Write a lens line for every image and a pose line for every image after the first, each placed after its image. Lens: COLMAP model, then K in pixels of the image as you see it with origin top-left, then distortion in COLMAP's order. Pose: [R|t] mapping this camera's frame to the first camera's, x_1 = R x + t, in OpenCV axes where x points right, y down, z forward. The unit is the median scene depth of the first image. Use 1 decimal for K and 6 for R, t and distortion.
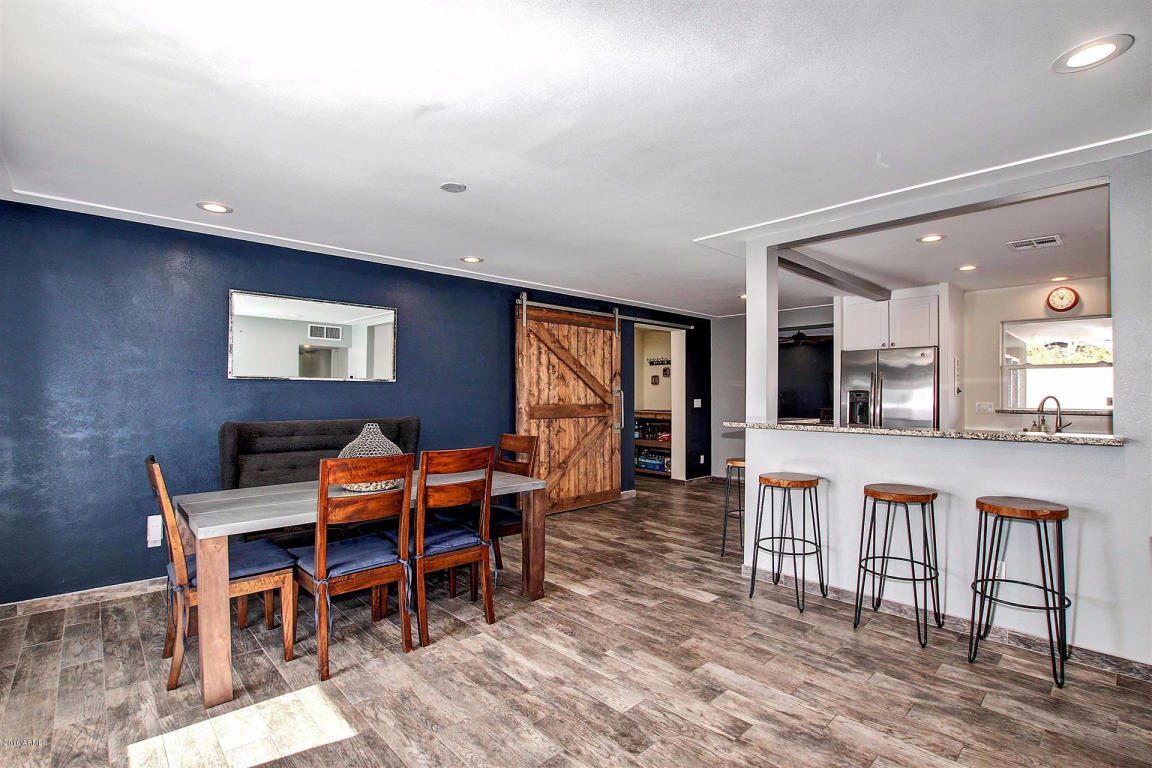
lens RADIAL K [[550.1, 0, 576.8], [0, 550.1, 393.9], [0, 0, 1]] dist [-0.033685, 0.006070]
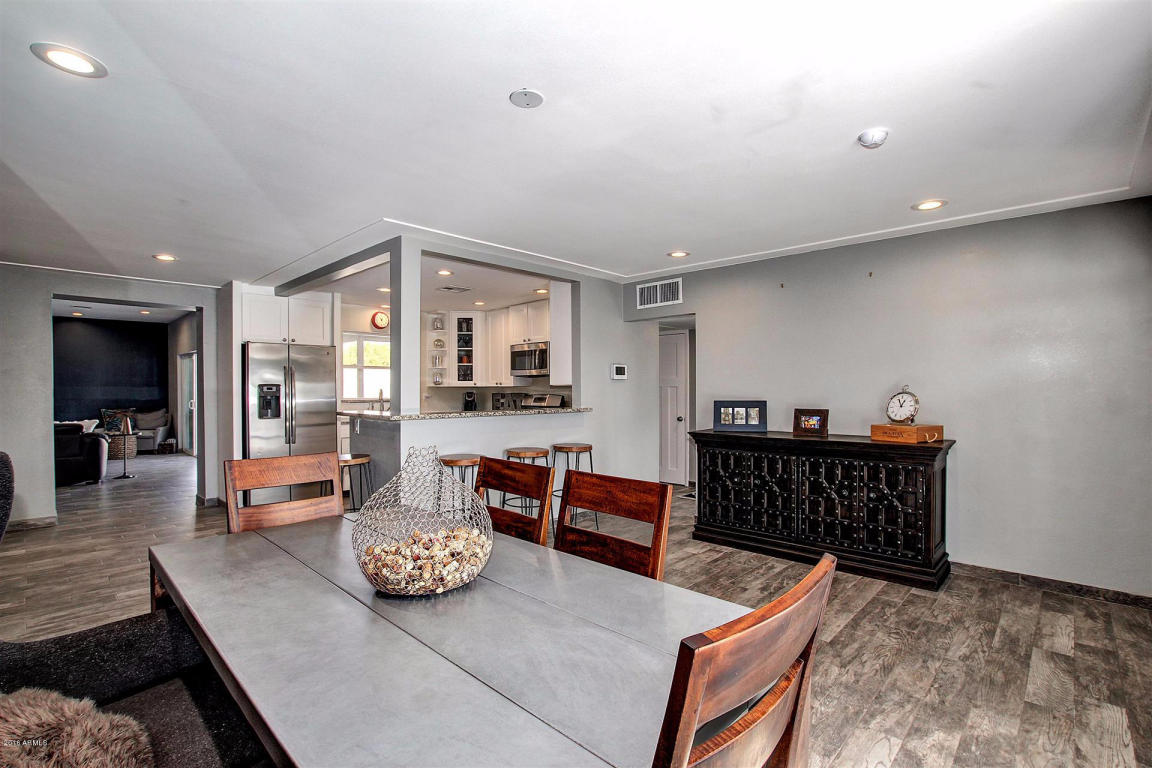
lens RADIAL K [[524.4, 0, 562.5], [0, 524.4, 387.4], [0, 0, 1]] dist [-0.035911, 0.004021]
pose [[-0.061160, 0.000434, 0.998128, -0.969605], [-0.002143, 0.999998, -0.000566, 0.000670], [-0.998126, -0.002173, -0.061158, 1.101106]]
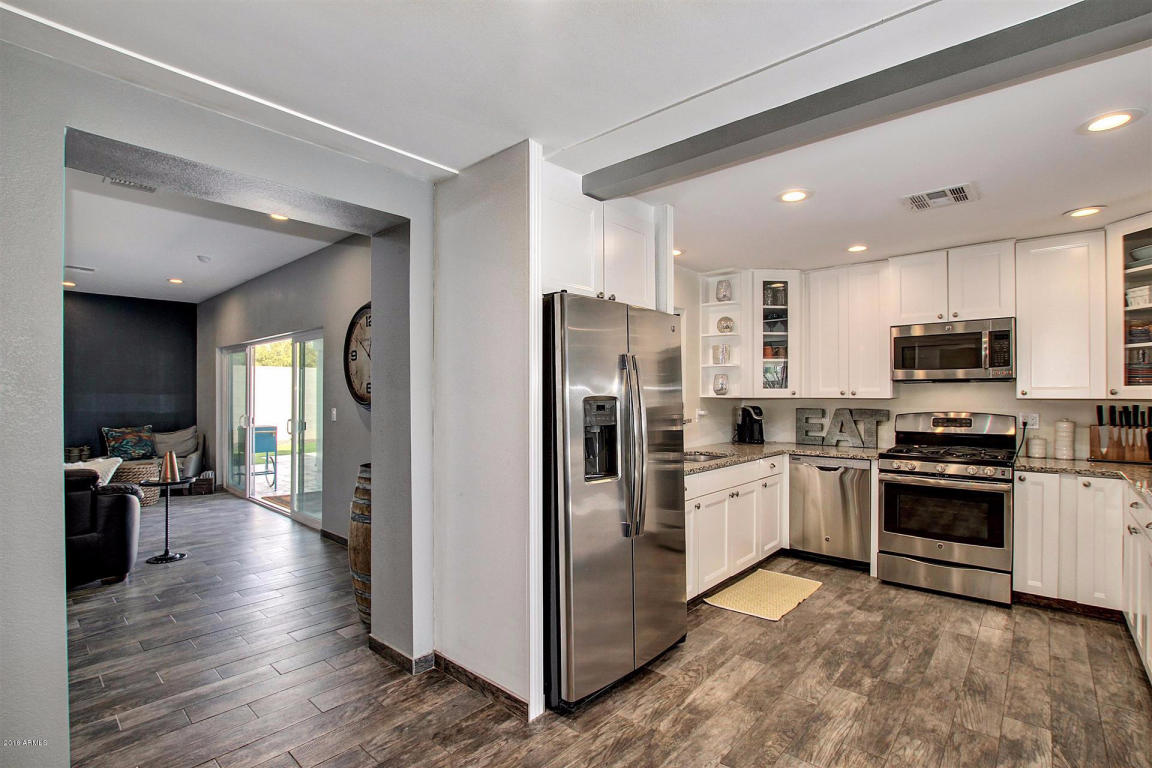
lens RADIAL K [[537.0, 0, 579.2], [0, 537.0, 391.6], [0, 0, 1]] dist [-0.026488, 0.000181]
pose [[-0.102929, 0.000716, 0.994688, 0.267563], [-0.004873, 0.999987, -0.001224, -0.018292], [-0.994677, -0.004973, -0.102924, 2.263431]]
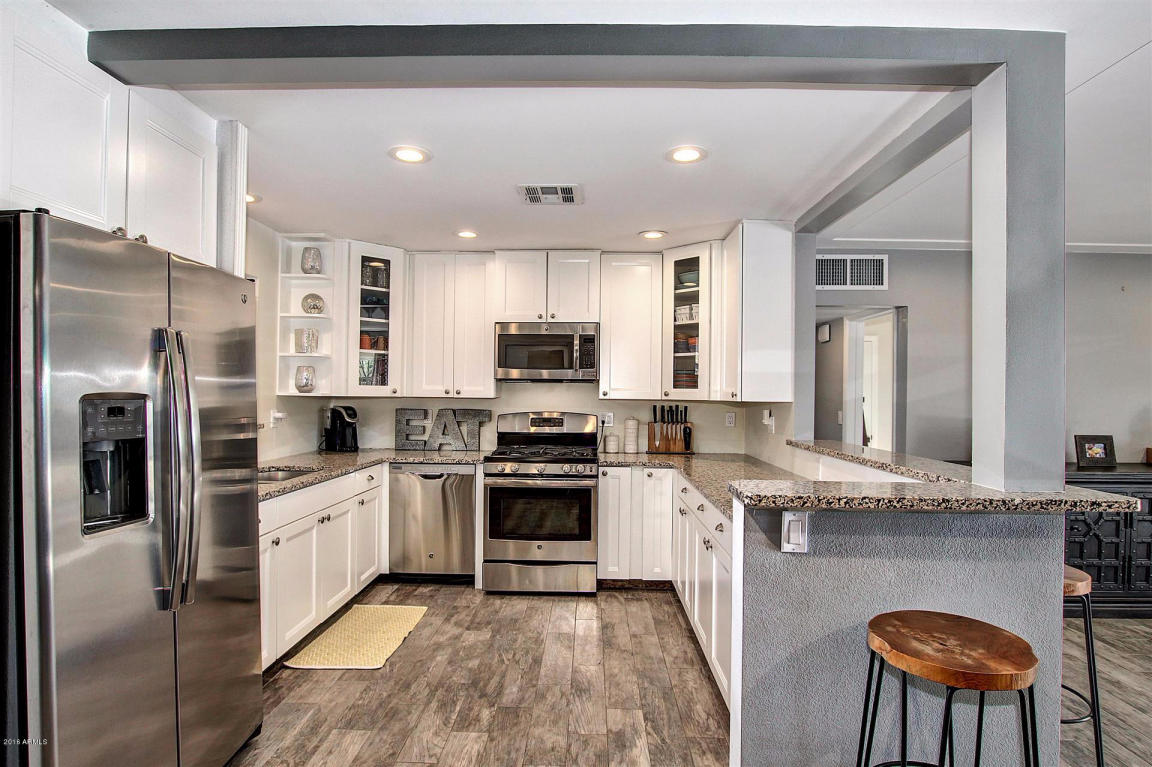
lens RADIAL K [[599.1, 0, 574.5], [0, 599.1, 393.0], [0, 0, 1]] dist [-0.023279, 0.002218]
pose [[-0.719732, -0.010613, 0.694171, 0.399926], [-0.017426, 0.999844, -0.002781, -0.018260], [-0.694033, -0.014098, -0.719805, 2.245526]]
